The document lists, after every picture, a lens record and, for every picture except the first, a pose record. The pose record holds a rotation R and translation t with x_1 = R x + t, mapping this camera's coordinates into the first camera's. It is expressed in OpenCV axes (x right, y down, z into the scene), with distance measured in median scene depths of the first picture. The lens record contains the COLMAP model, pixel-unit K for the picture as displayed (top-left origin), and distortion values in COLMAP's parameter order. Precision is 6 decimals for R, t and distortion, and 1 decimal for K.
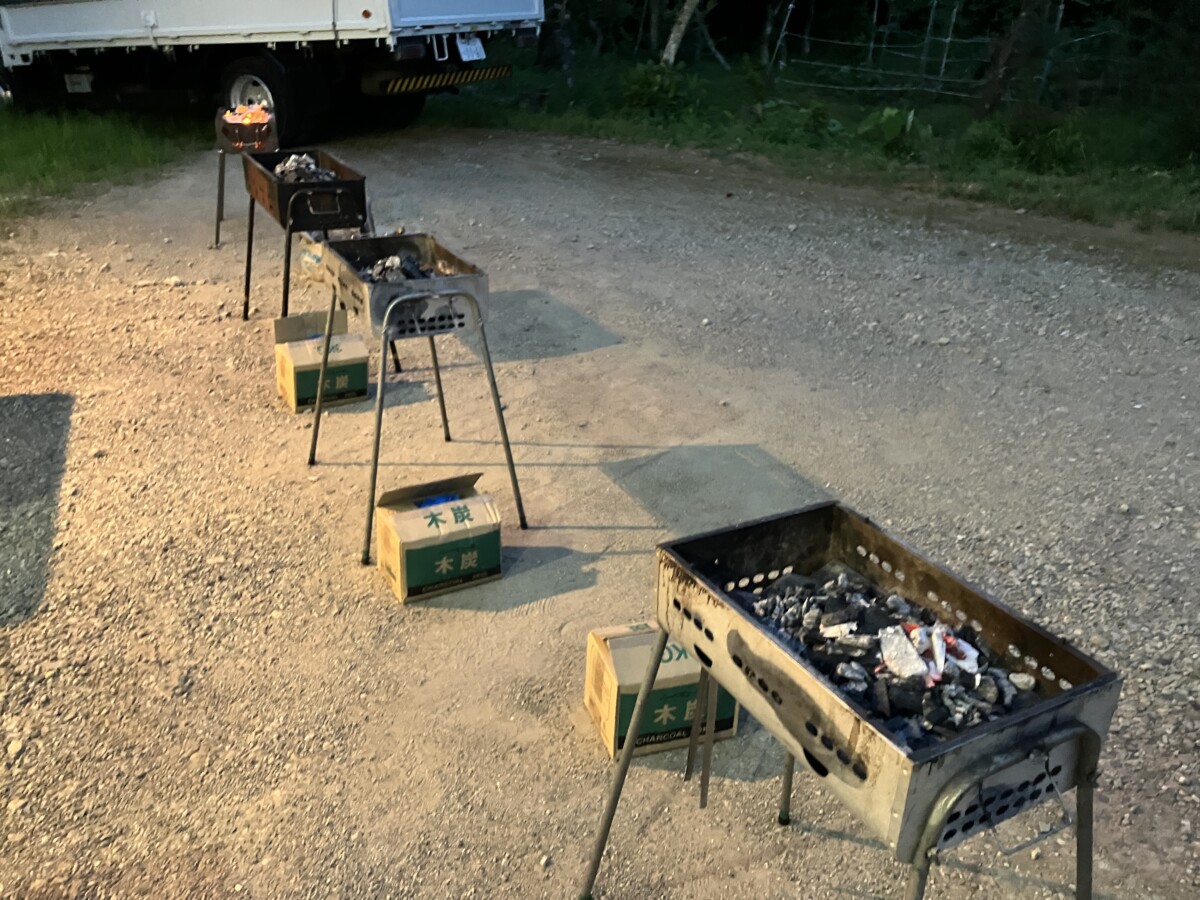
lens RADIAL K [[979.8, 0, 598.8], [0, 979.8, 445.5], [0, 0, 1]] dist [0.021211, -0.030214]
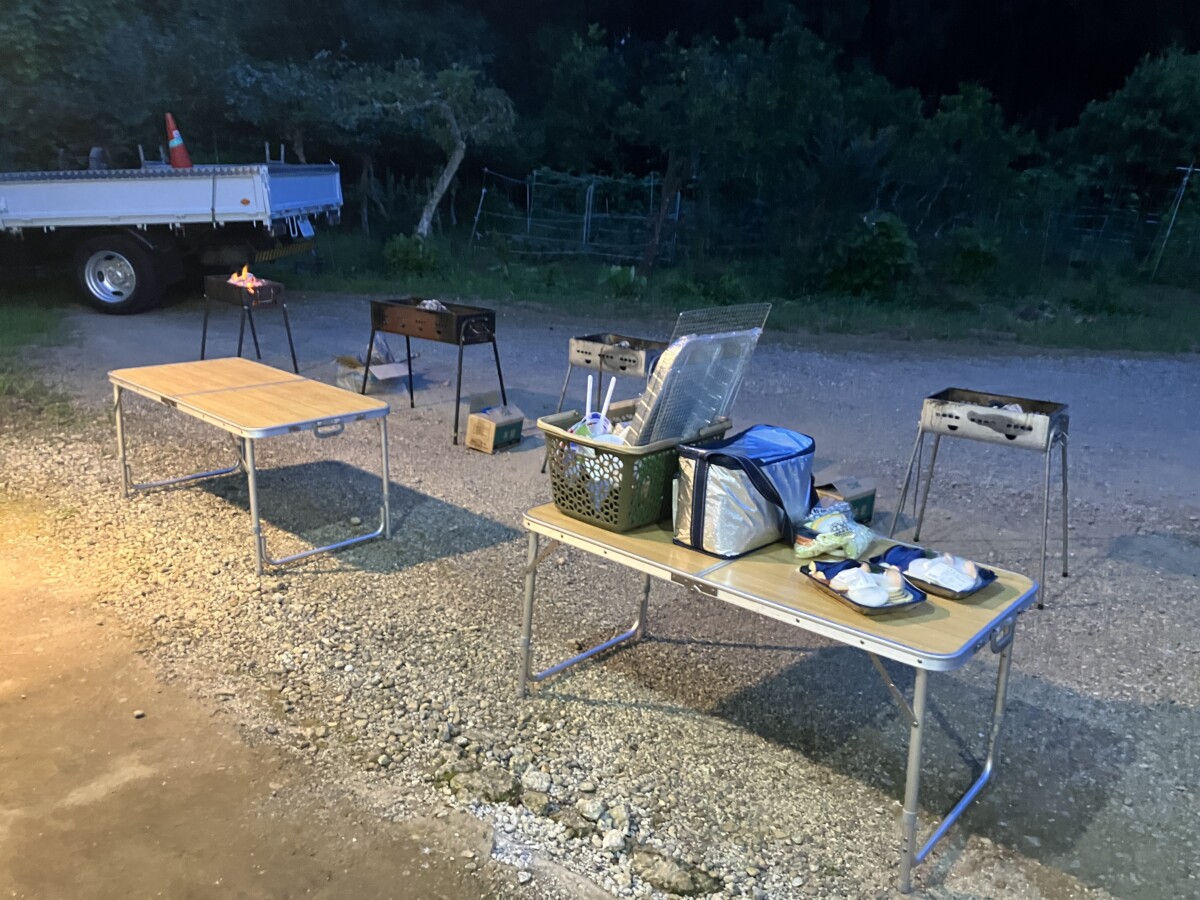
lens RADIAL K [[979.8, 0, 601.9], [0, 979.8, 453.9], [0, 0, 1]] dist [0.021211, -0.030214]
pose [[0.904567, -0.104566, 0.413309, -0.349823], [0.164273, 0.980085, -0.111569, 0.074107], [-0.393412, 0.168817, 0.903730, -0.215147]]
